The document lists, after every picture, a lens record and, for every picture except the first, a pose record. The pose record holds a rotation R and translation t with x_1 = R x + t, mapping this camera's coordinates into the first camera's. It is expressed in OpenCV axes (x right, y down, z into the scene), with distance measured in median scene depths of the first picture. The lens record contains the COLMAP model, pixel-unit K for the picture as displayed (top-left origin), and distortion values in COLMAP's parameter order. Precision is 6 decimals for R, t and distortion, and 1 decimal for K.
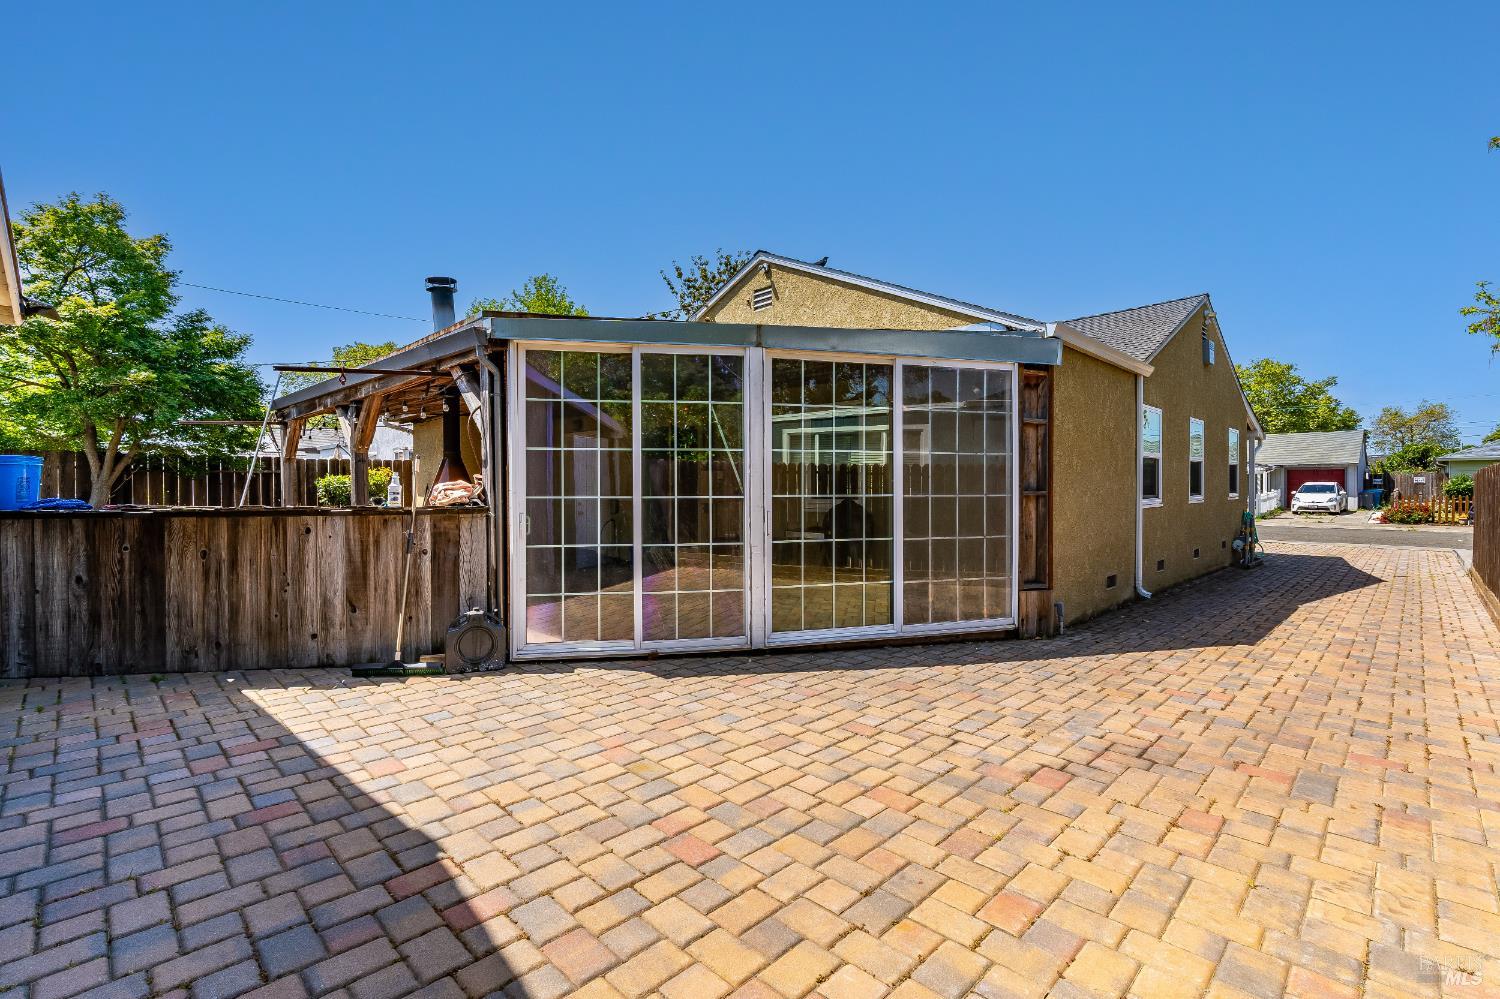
lens RADIAL K [[676.2, 0, 752.6], [0, 676.2, 493.0], [0, 0, 1]] dist [-0.007497, 0.000558]
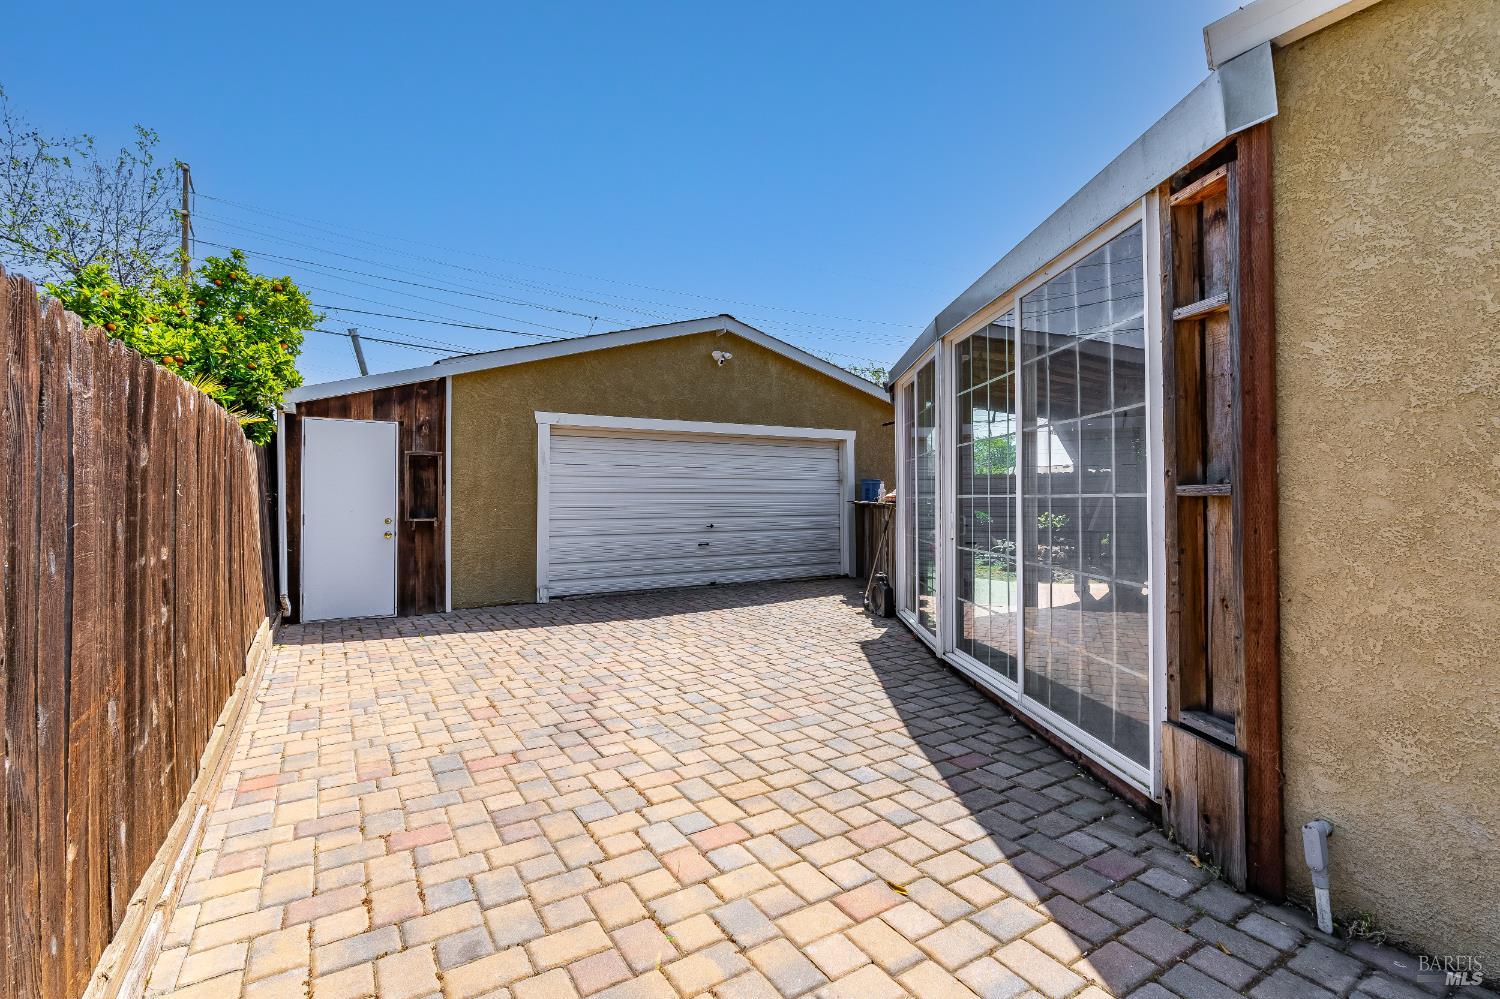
lens RADIAL K [[676.2, 0, 752.6], [0, 676.2, 493.0], [0, 0, 1]] dist [-0.007497, 0.000558]
pose [[-0.231104, -0.005910, -0.972911, 1.134558], [-0.005128, 0.999975, -0.004857, 0.007079], [0.972915, 0.003867, -0.231129, 1.101976]]
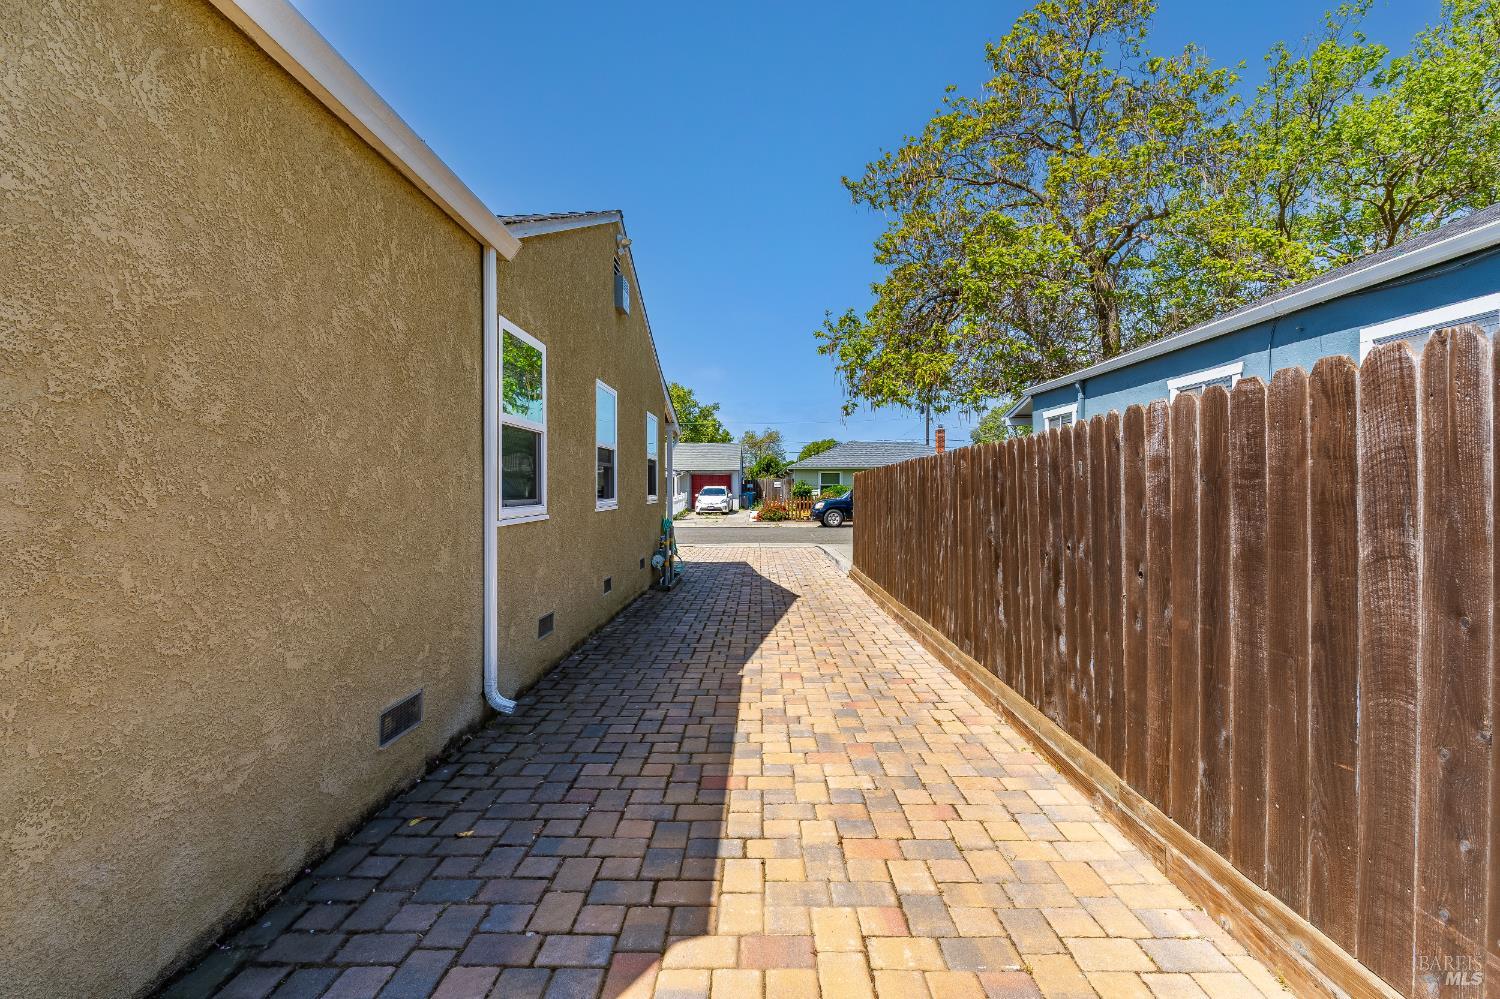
lens RADIAL K [[676.2, 0, 752.6], [0, 676.2, 493.0], [0, 0, 1]] dist [-0.007497, 0.000558]
pose [[0.719346, -0.002583, 0.694647, 0.658846], [0.007097, 0.999968, -0.003631, 0.002592], [-0.694616, 0.007542, 0.719341, 0.927012]]
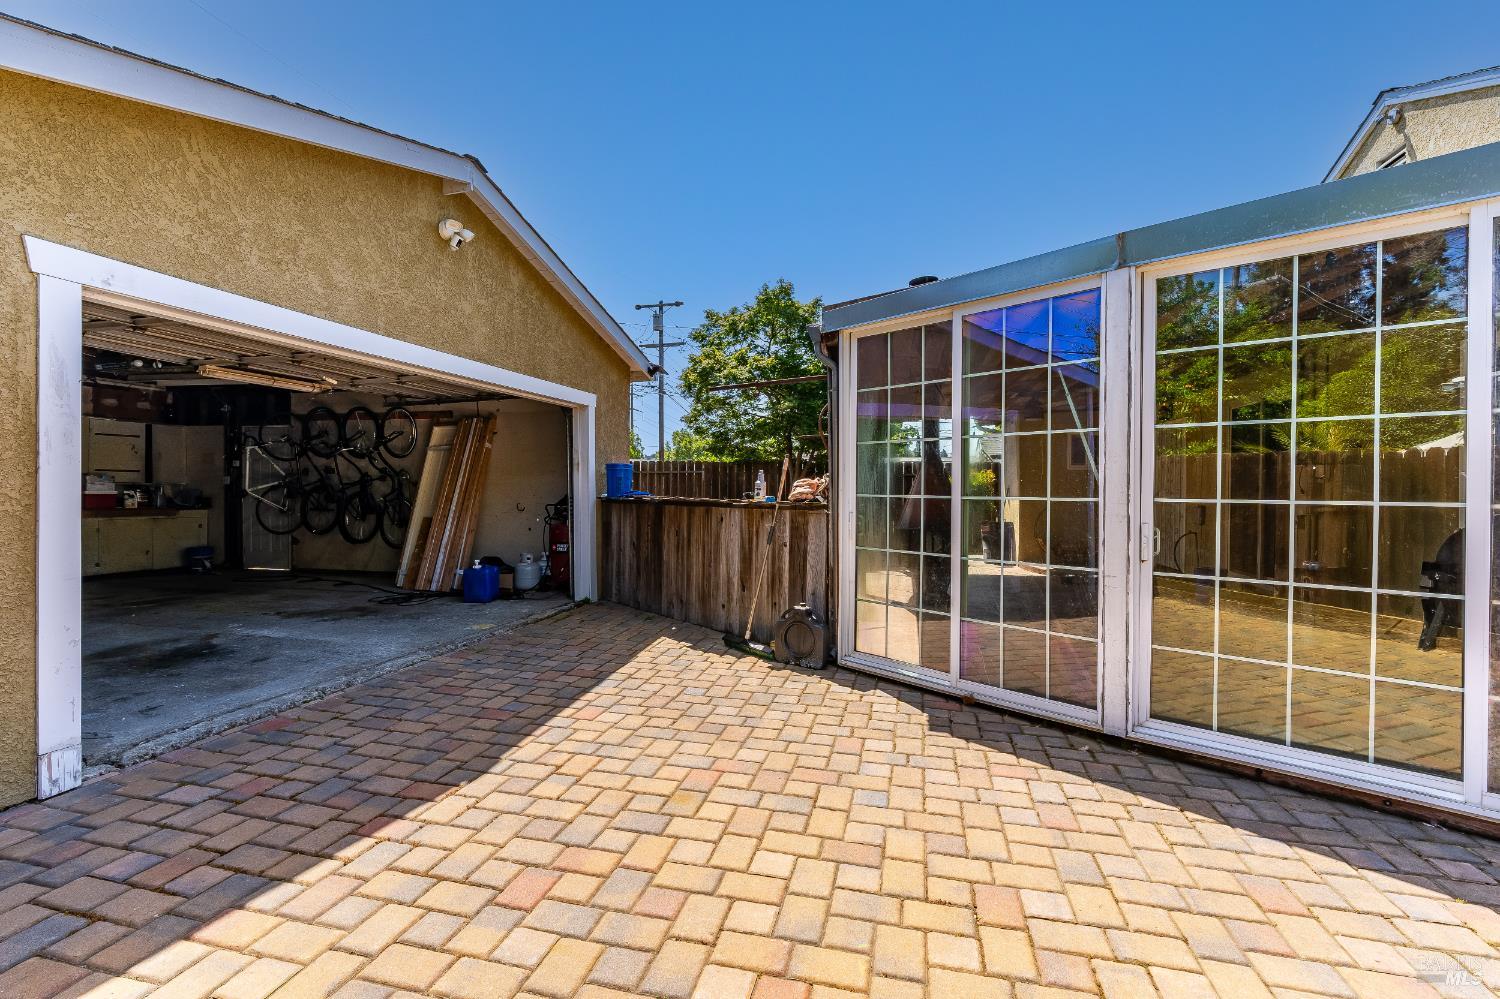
lens RADIAL K [[676.2, 0, 752.6], [0, 676.2, 493.0], [0, 0, 1]] dist [-0.007497, 0.000558]
pose [[0.516651, 0.011890, -0.856114, 0.429611], [-0.017453, 0.999842, 0.003353, 0.003441], [0.856018, 0.013209, 0.516777, 0.422575]]
